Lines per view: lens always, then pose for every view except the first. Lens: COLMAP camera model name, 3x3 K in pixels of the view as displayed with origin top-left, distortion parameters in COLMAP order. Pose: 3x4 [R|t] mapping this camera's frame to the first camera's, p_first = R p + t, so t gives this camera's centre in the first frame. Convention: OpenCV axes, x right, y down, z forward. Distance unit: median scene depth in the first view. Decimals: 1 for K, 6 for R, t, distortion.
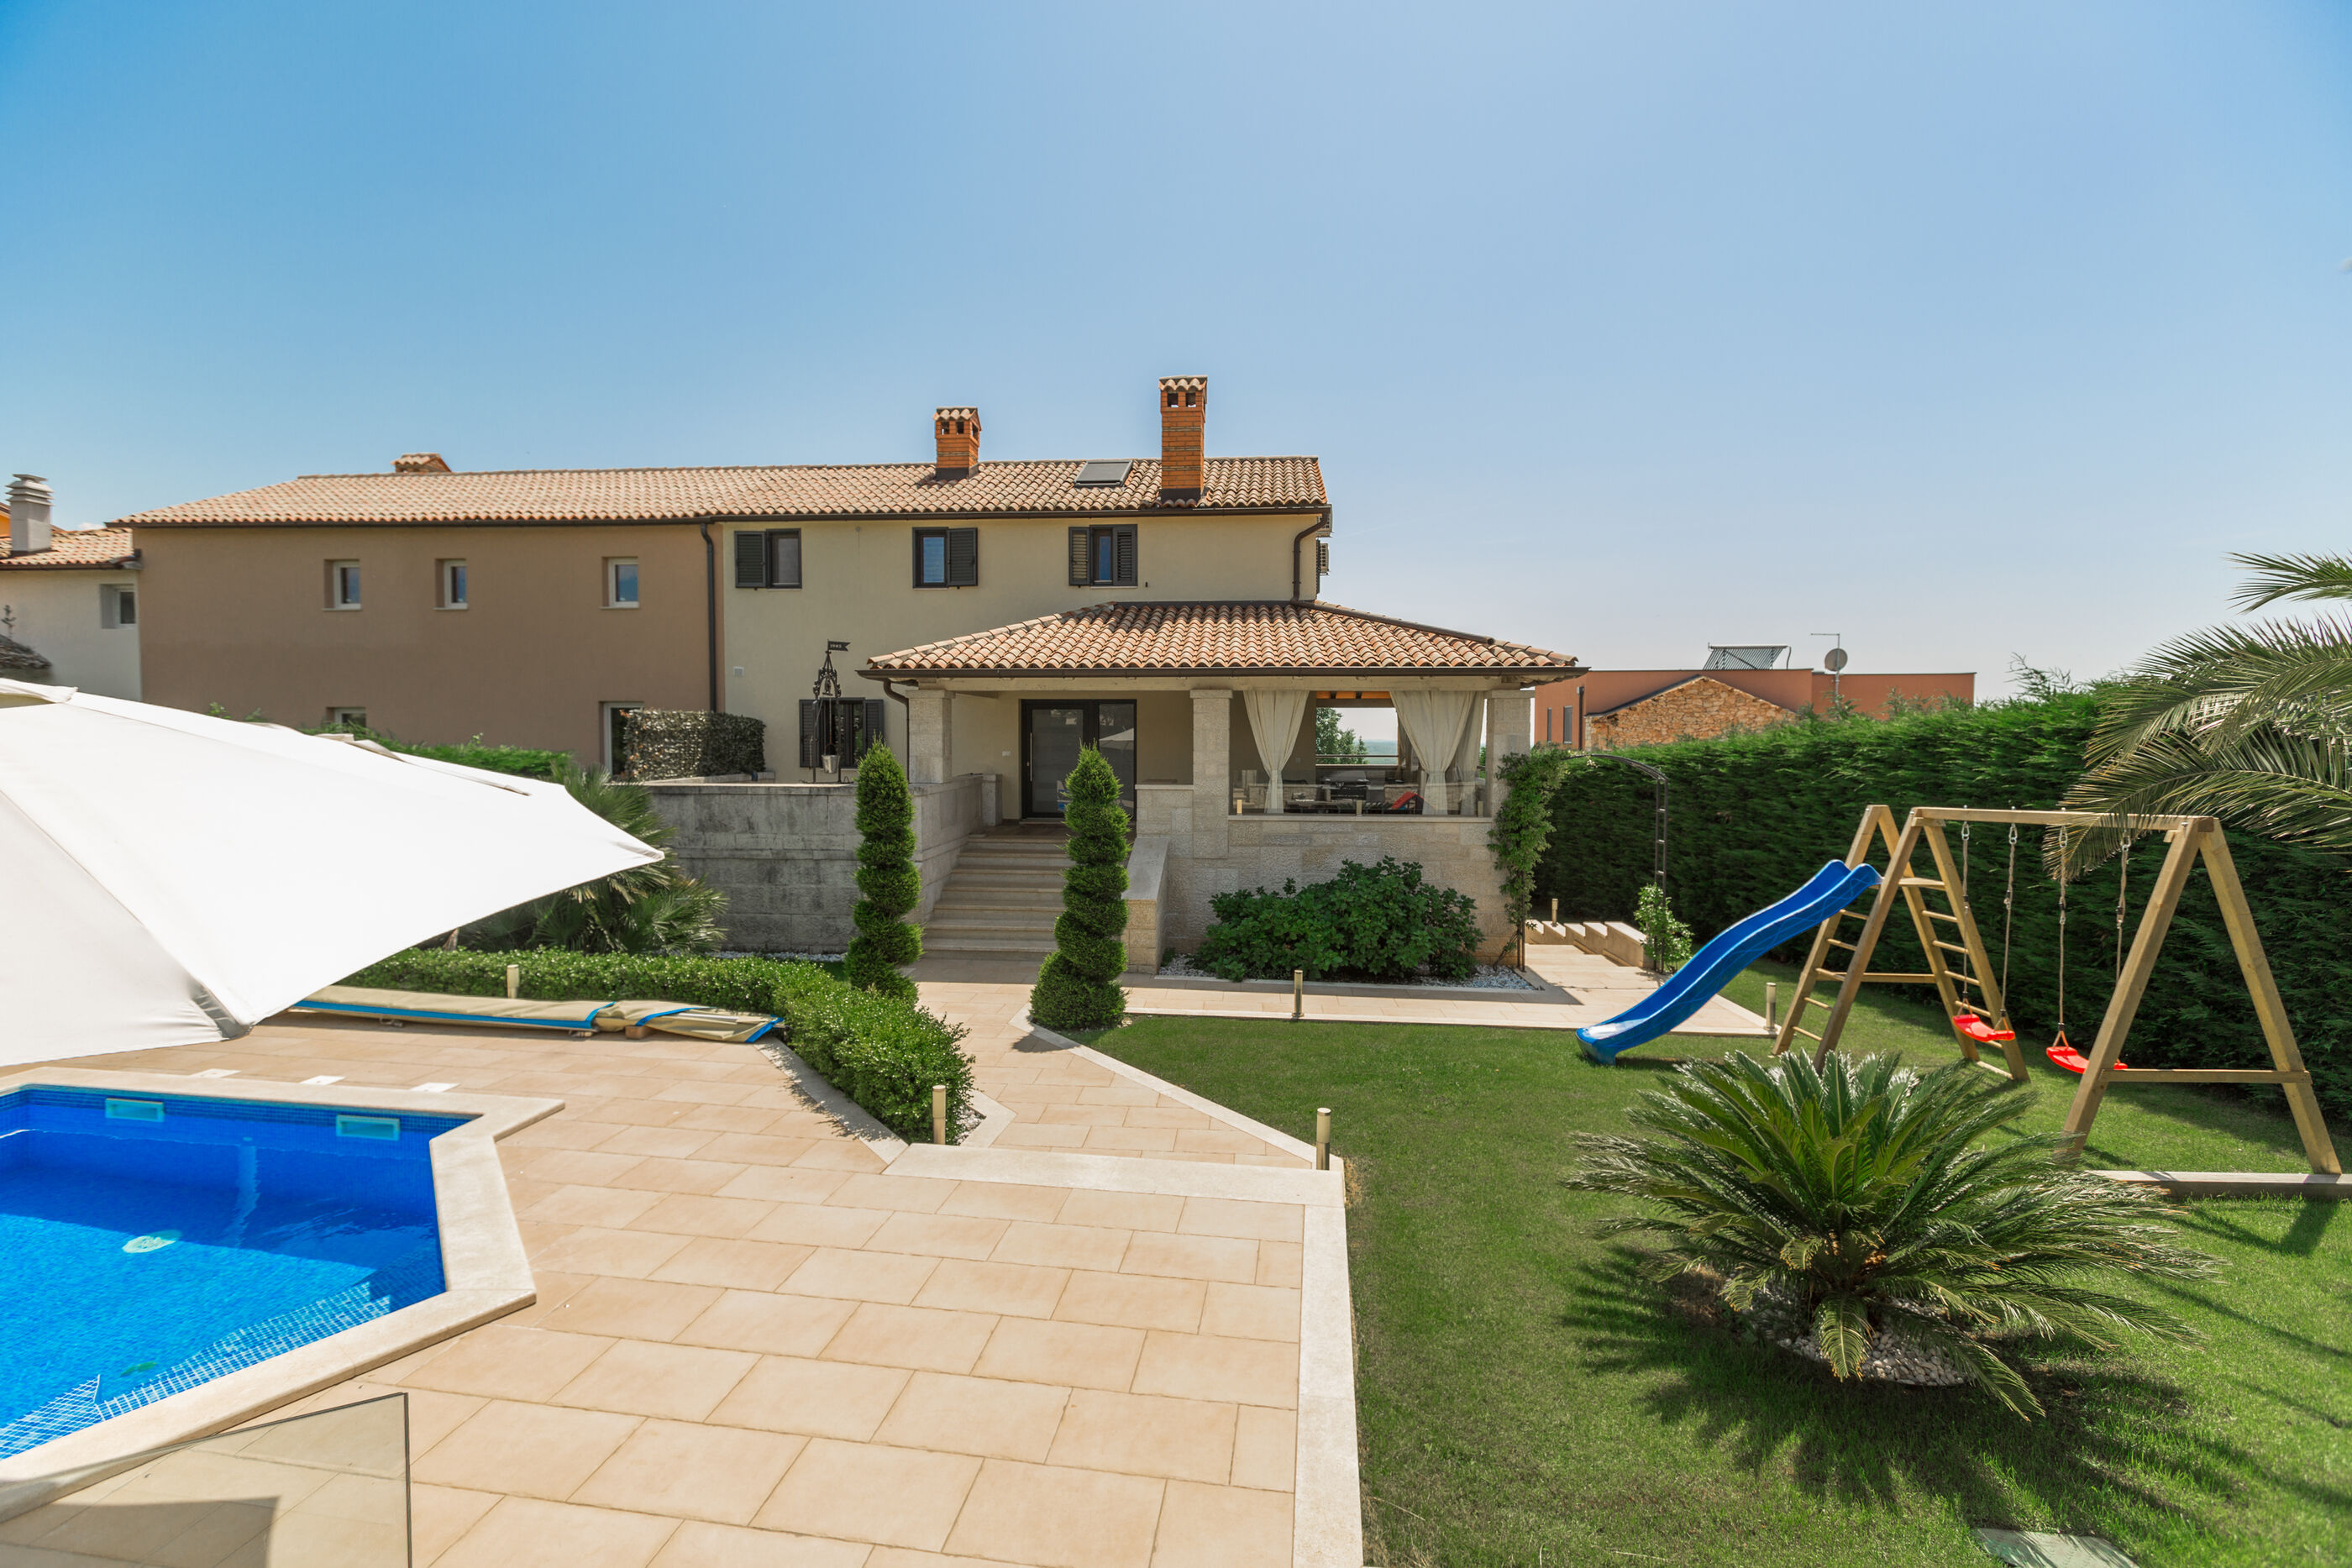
lens RADIAL K [[1044.9, 0, 1182.0], [0, 1044.9, 772.0], [0, 0, 1]] dist [-0.007102, 0.002778]
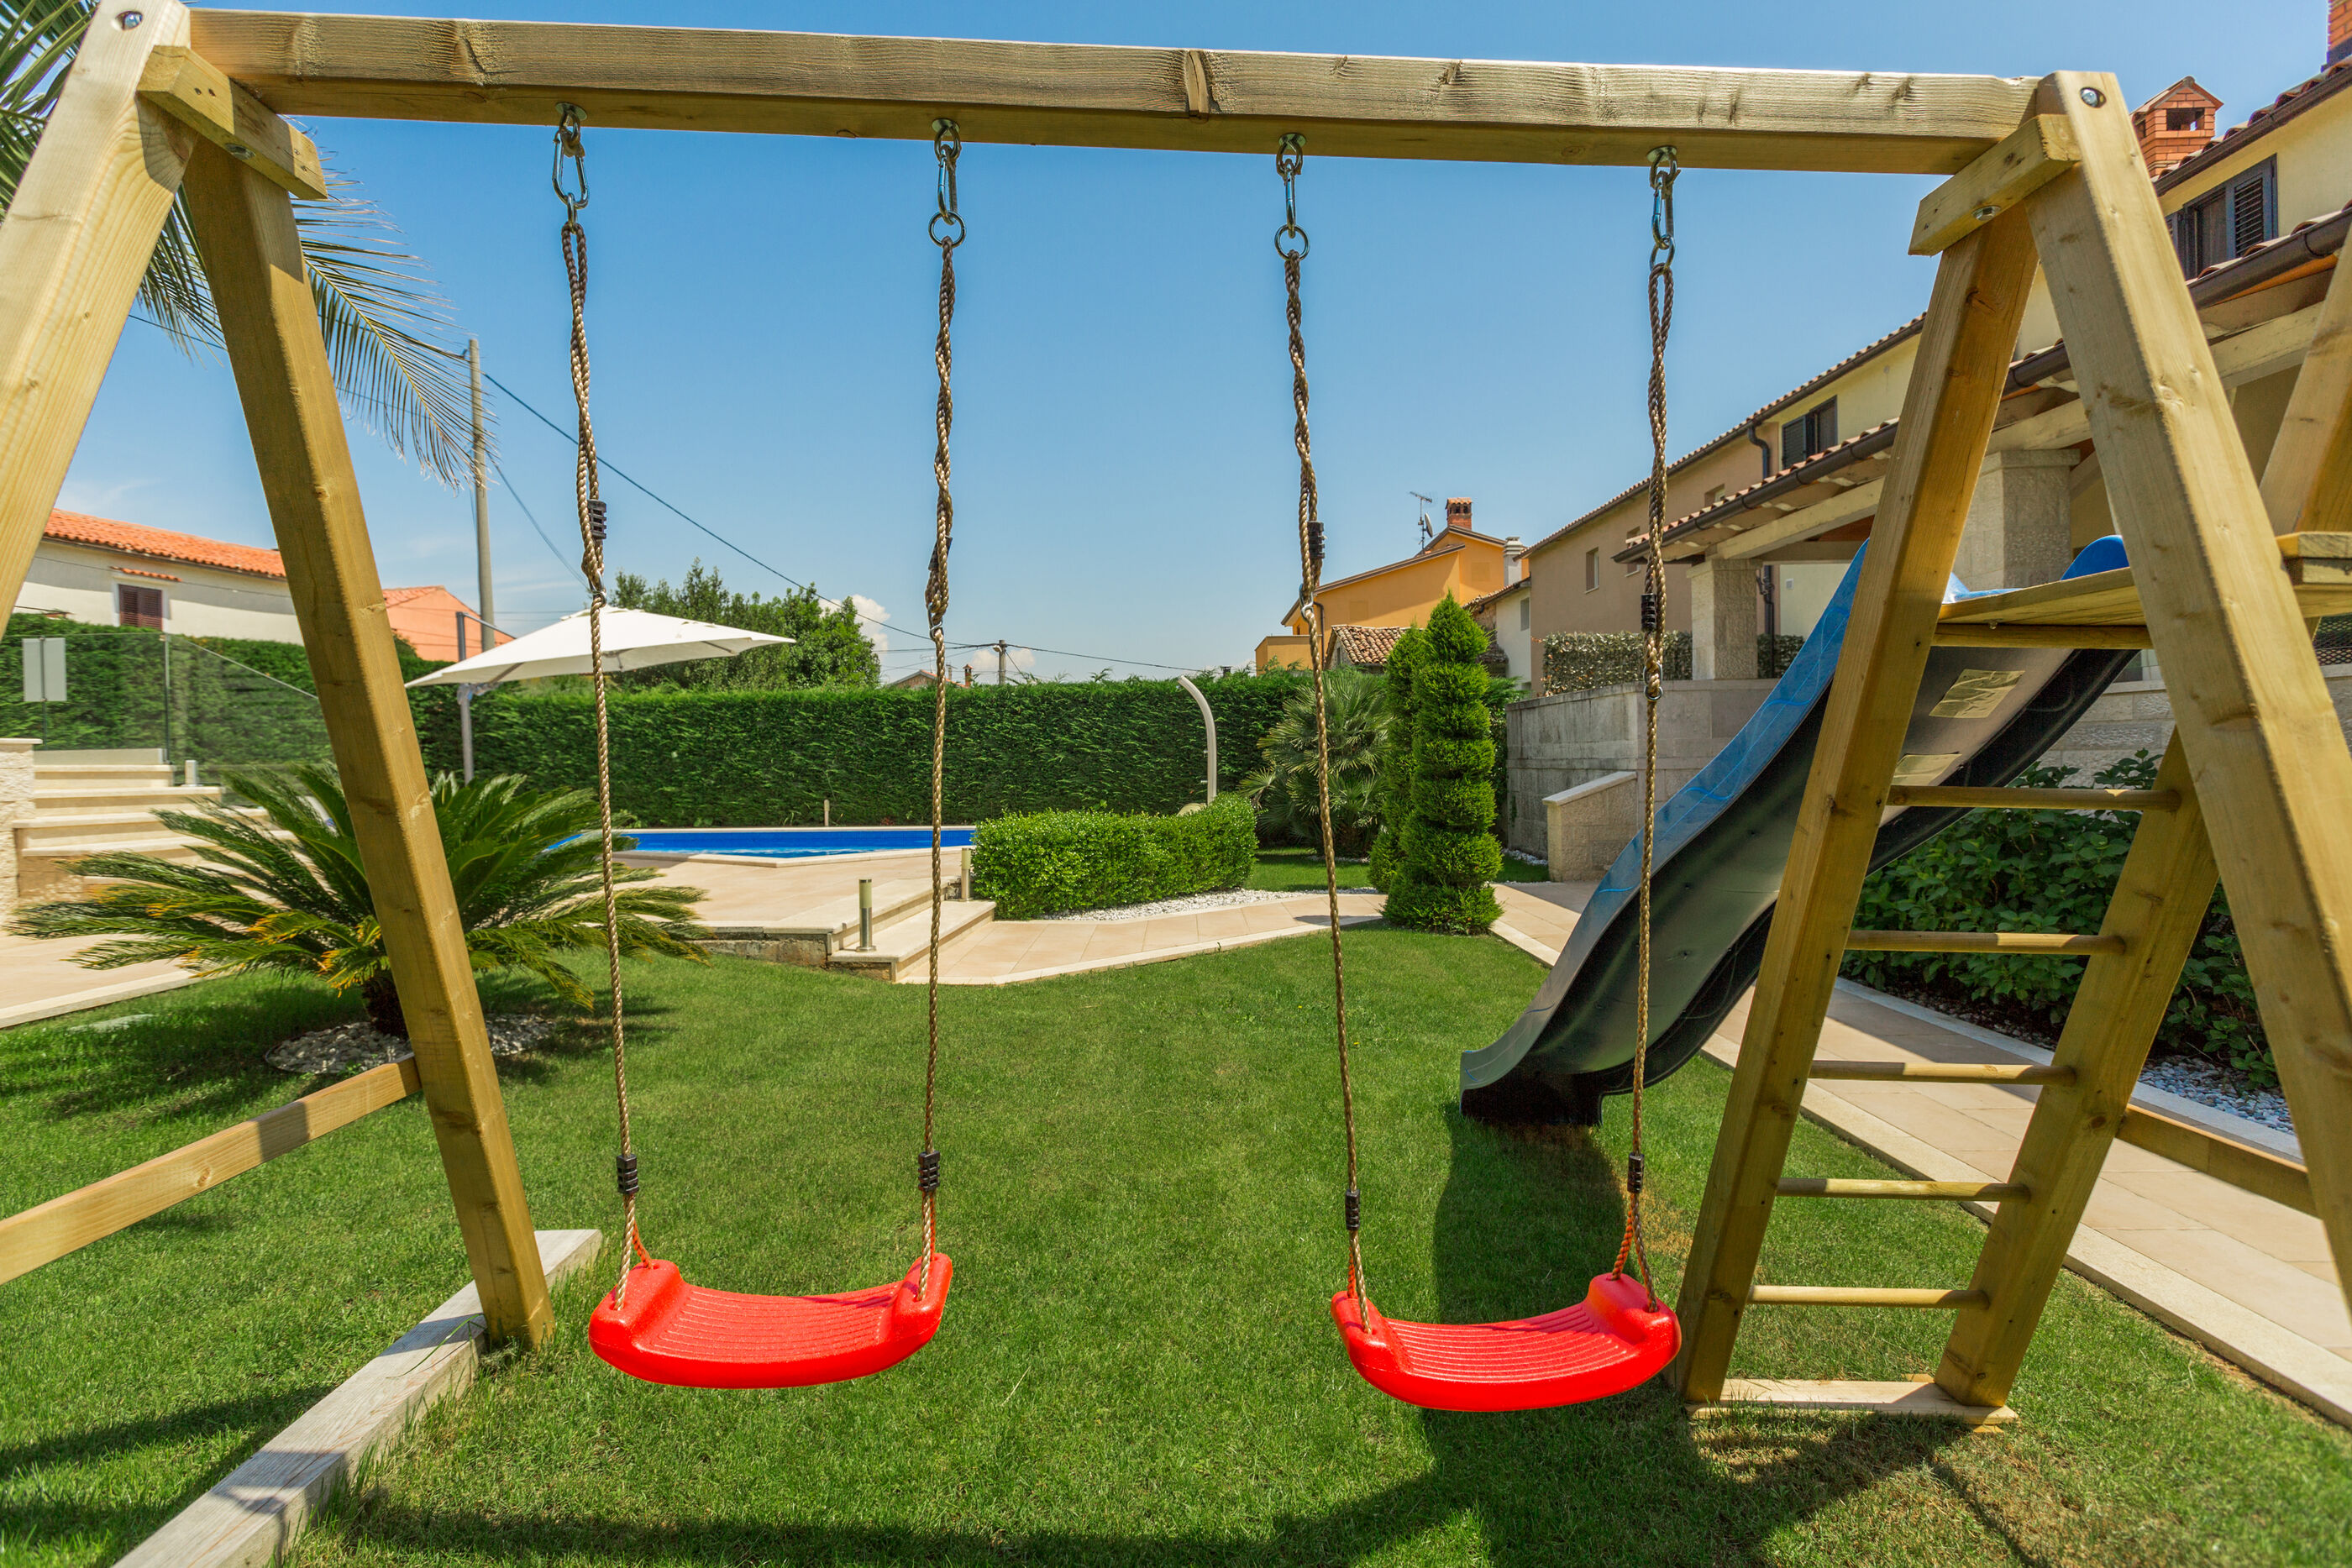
lens RADIAL K [[1044.9, 0, 1172.0], [0, 1044.9, 784.6], [0, 0, 1]] dist [-0.007102, 0.002778]
pose [[0.078959, 0.017591, -0.996723, 0.460646], [-0.023075, 0.999609, 0.015814, 0.078511], [0.996611, 0.021751, 0.079334, 0.470633]]
